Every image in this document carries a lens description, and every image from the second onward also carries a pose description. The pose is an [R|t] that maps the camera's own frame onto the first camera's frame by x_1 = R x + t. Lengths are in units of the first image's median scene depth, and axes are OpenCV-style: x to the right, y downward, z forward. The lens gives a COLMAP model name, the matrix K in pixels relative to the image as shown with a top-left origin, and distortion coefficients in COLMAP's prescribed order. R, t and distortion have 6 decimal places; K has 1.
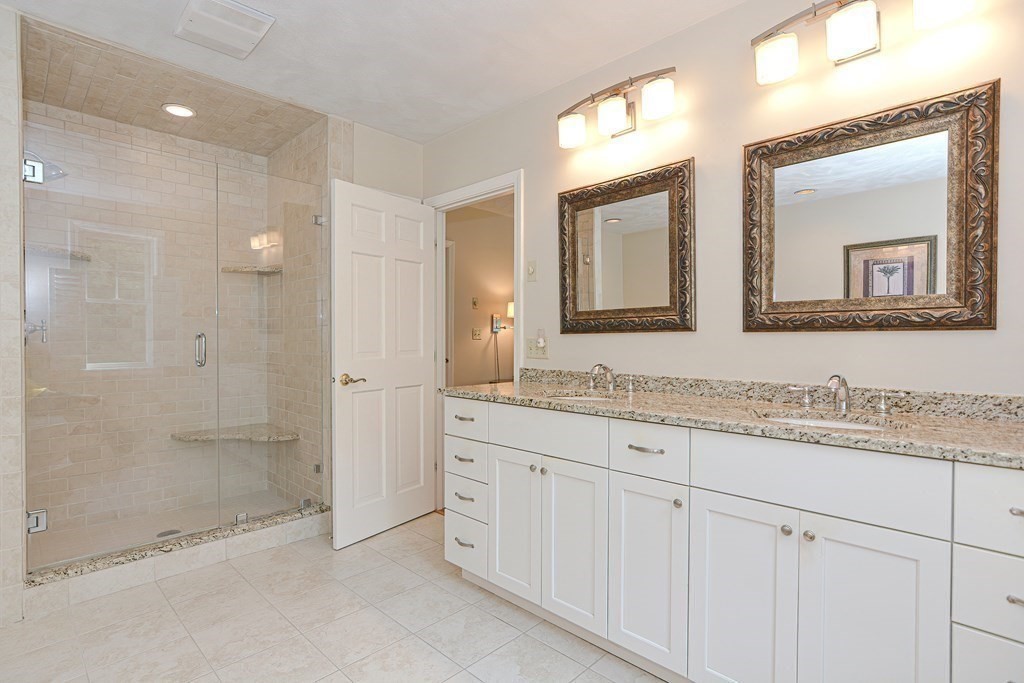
lens RADIAL K [[508.6, 0, 510.7], [0, 508.6, 343.1], [0, 0, 1]] dist [-0.003472, 0.000807]
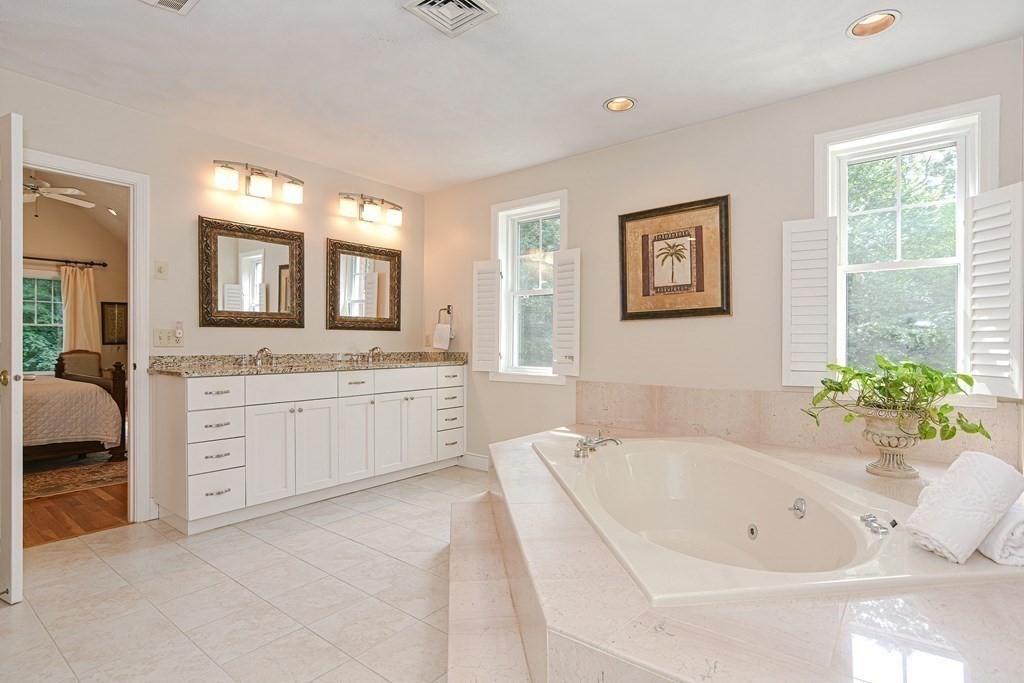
lens RADIAL K [[508.6, 0, 511.4], [0, 508.6, 341.0], [0, 0, 1]] dist [-0.003472, 0.000807]
pose [[-0.106926, 0.002464, 0.994264, -1.468210], [0.005425, 0.999983, -0.001895, 0.028658], [-0.994252, 0.005191, -0.106938, 0.434407]]
